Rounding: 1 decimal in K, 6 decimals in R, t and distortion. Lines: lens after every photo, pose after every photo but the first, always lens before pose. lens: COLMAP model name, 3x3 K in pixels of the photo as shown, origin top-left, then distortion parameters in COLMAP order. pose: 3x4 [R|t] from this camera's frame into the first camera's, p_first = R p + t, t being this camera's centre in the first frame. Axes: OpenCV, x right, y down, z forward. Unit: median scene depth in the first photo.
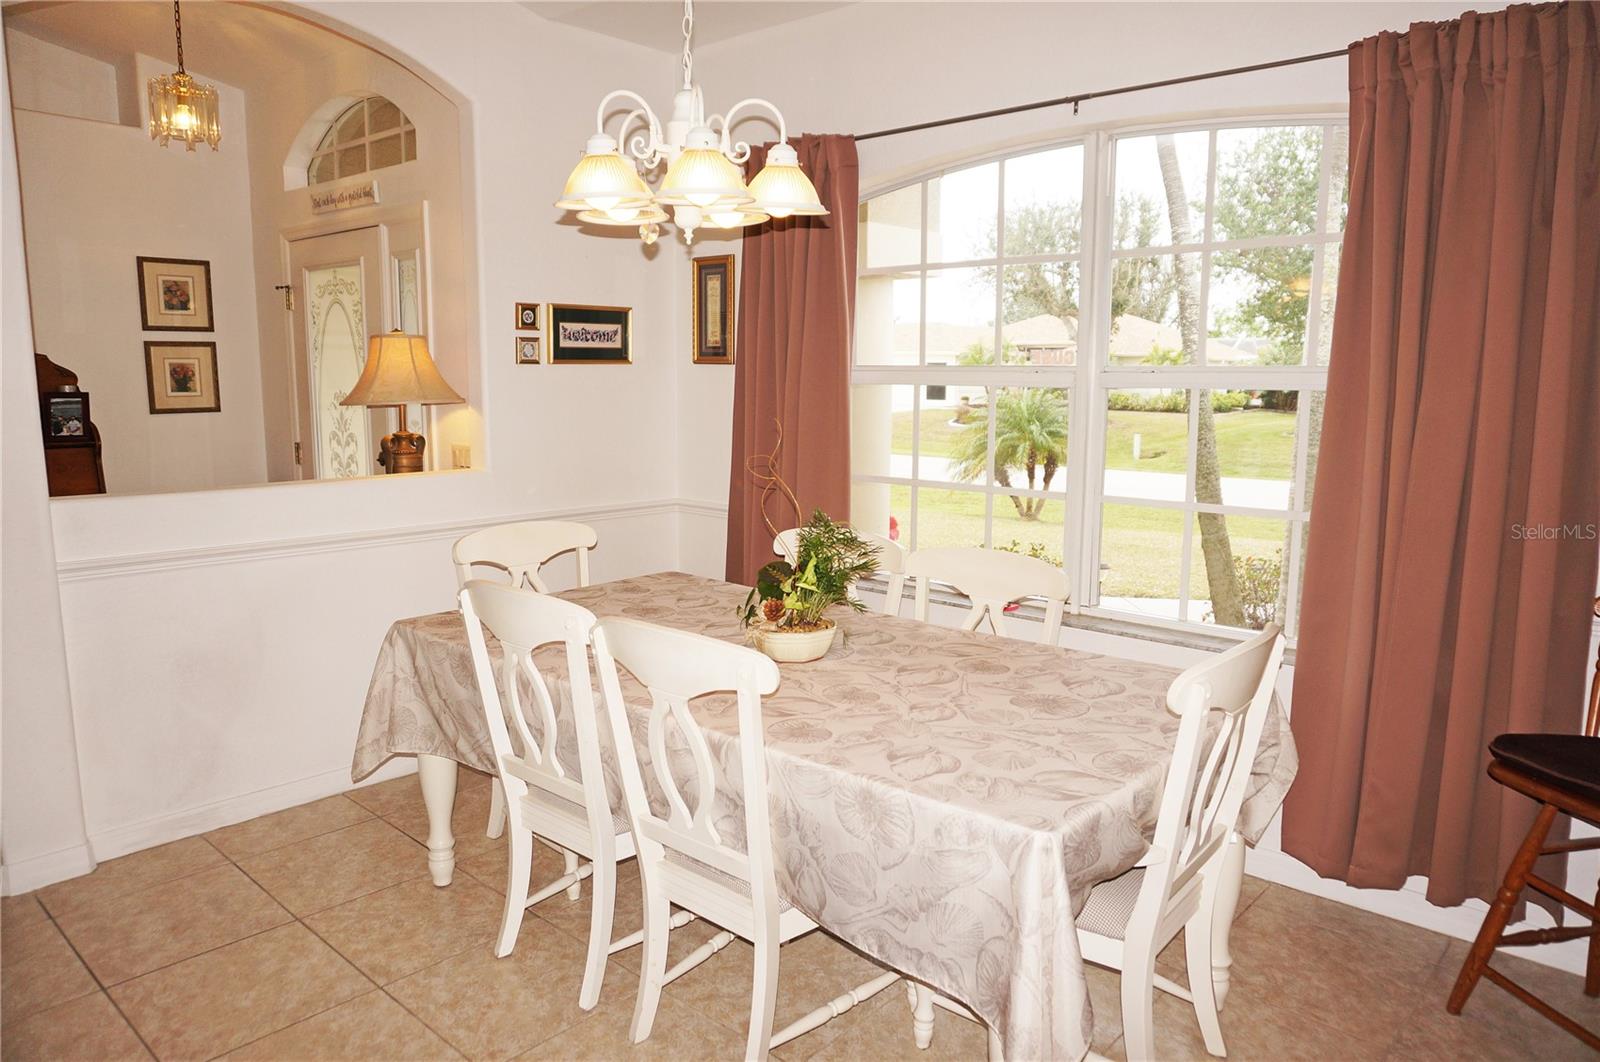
lens RADIAL K [[1065.5, 0, 792.3], [0, 1065.5, 531.5], [0, 0, 1]] dist [-0.043796, 0.024871]
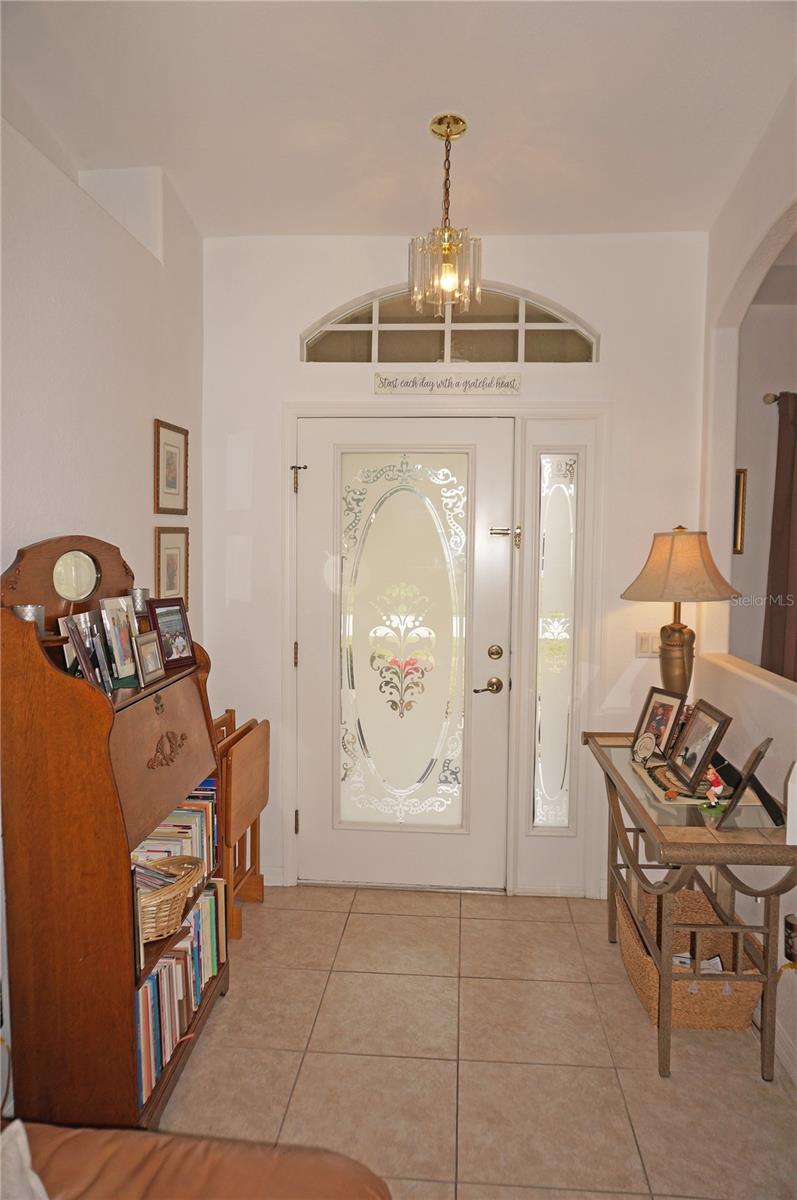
lens RADIAL K [[799.1, 0, 394.5], [0, 799.1, 600.3], [0, 0, 1]] dist [-0.043796, 0.024871]
pose [[0.797227, -0.048475, 0.601730, -1.045074], [0.088863, 0.995336, -0.037551, -0.112788], [-0.597103, 0.083408, 0.797816, 0.542607]]
